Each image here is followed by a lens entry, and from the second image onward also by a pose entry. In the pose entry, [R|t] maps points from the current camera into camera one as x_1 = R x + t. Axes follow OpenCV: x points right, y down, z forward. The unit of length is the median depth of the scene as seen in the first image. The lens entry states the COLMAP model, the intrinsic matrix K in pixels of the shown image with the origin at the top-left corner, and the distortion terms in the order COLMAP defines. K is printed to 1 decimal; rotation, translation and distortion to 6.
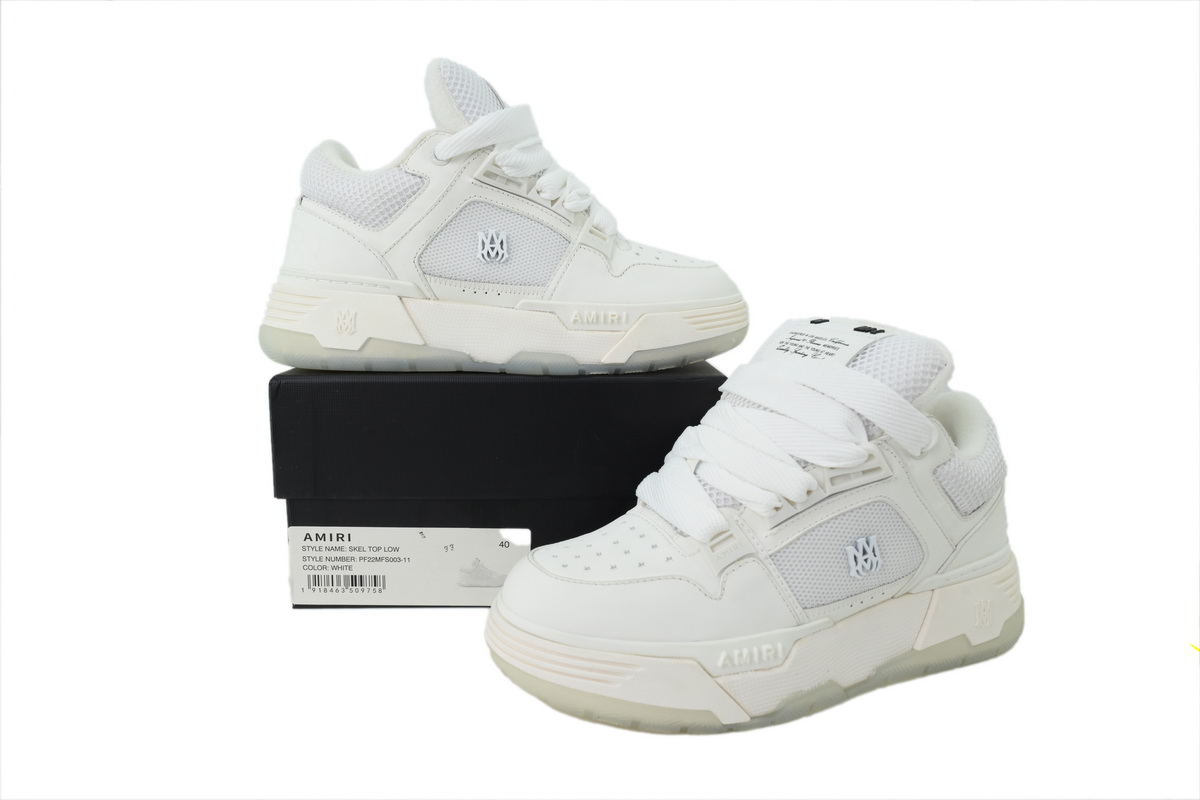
lens RADIAL K [[807.4, 0, 602.1], [0, 807.4, 401.8], [0, 0, 1]] dist [0.007187, 0.000338]
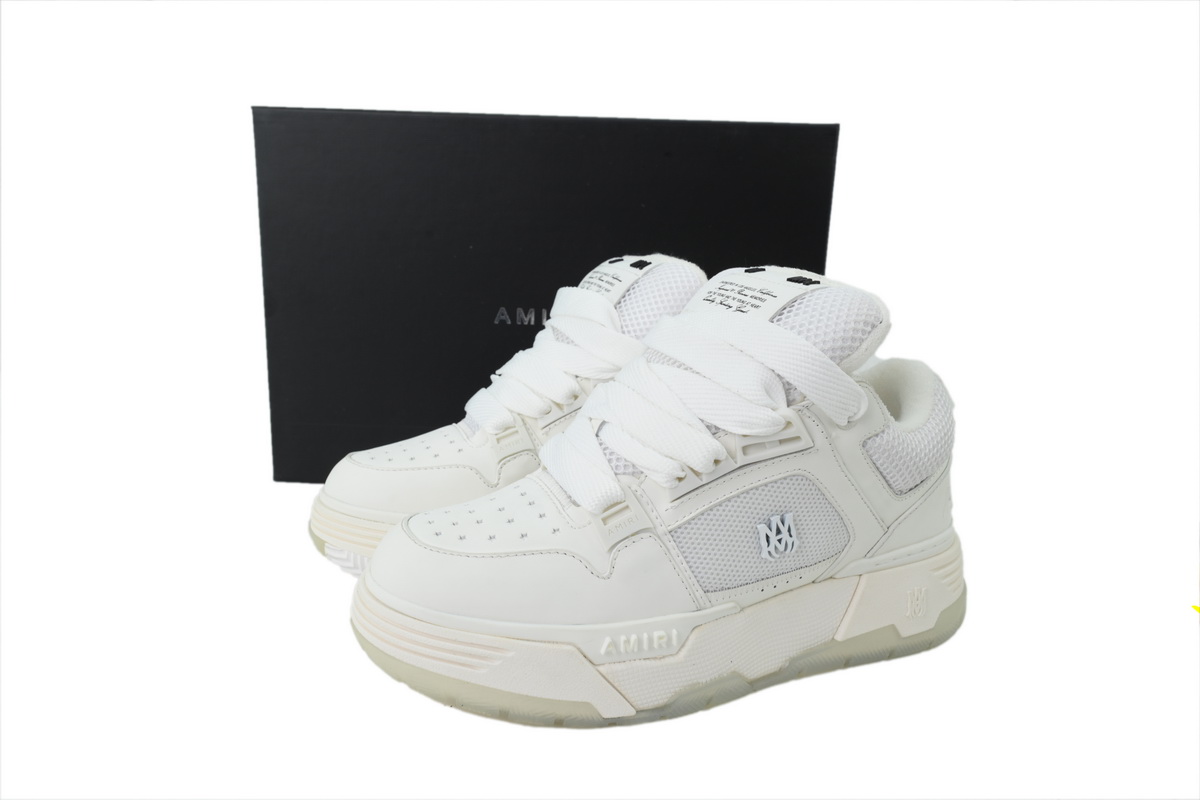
lens RADIAL K [[807.4, 0, 596.4], [0, 807.4, 401.2], [0, 0, 1]] dist [0.007187, 0.000338]
pose [[0.999241, 0.038392, -0.006572, 0.125359], [-0.037996, 0.997902, 0.052418, 0.004804], [0.008570, -0.052129, 0.998604, 0.121663]]
